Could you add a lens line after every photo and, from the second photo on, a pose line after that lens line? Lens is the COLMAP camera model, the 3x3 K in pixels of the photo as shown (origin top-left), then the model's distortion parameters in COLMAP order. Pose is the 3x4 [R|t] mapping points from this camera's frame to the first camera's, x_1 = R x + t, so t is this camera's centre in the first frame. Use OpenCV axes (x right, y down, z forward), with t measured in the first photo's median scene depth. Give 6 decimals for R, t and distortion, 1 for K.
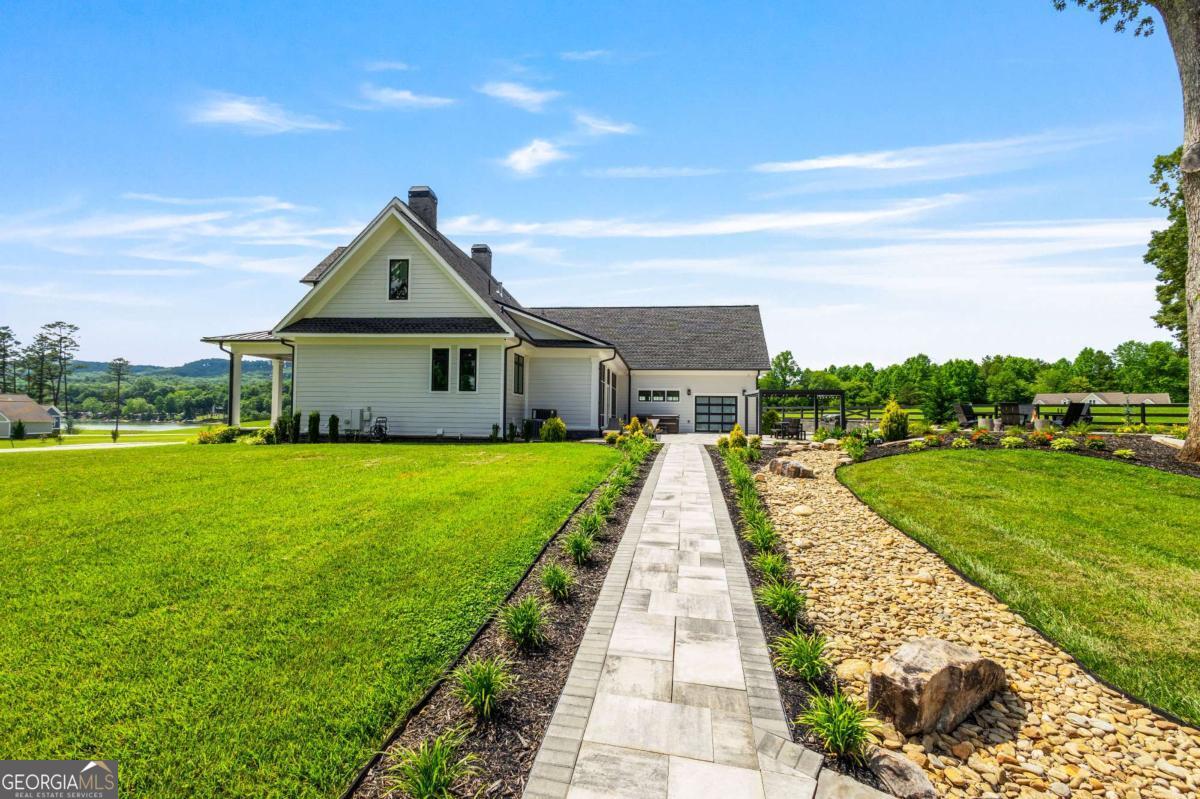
lens RADIAL K [[543.4, 0, 600.0], [0, 543.4, 399.5], [0, 0, 1]] dist [-0.000174, -0.000147]
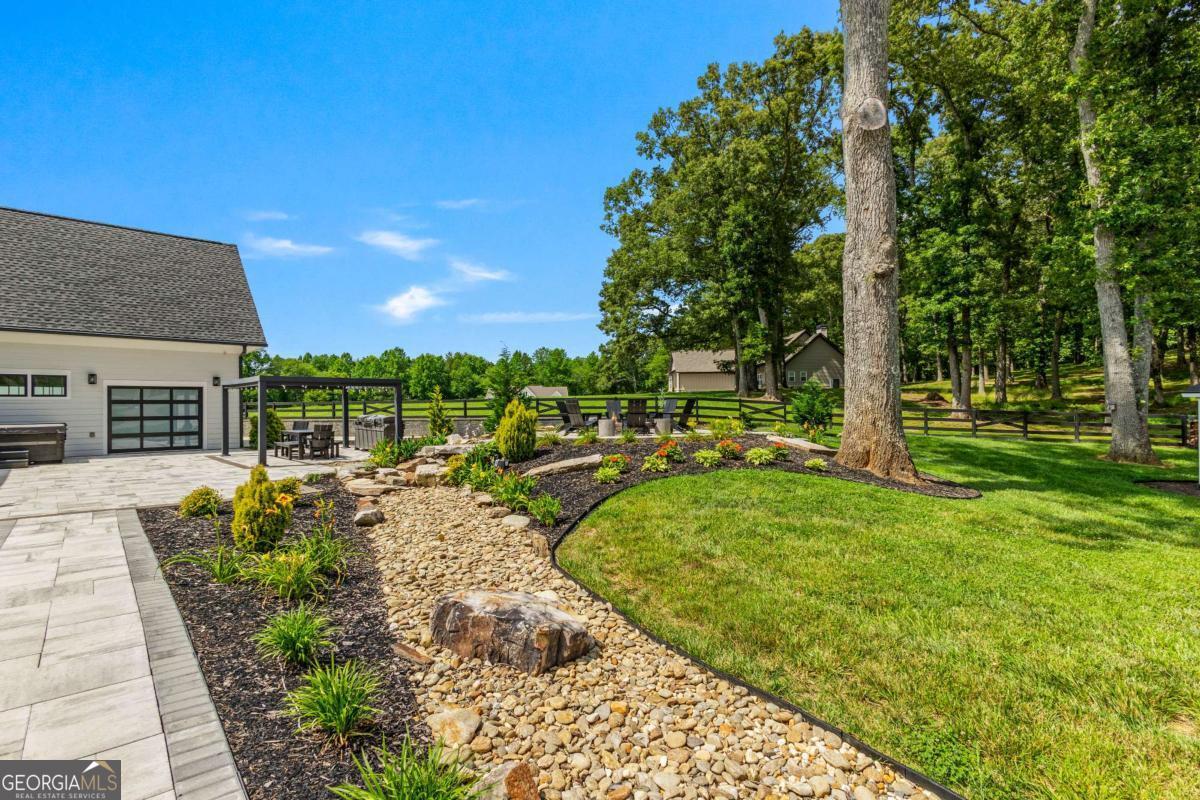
lens RADIAL K [[543.4, 0, 600.0], [0, 543.4, 400.0], [0, 0, 1]] dist [-0.000174, -0.000147]
pose [[0.615514, -0.011395, 0.788043, 0.047990], [-0.002685, 0.999859, 0.016555, -0.002597], [-0.788121, -0.012306, 0.615397, 0.267771]]
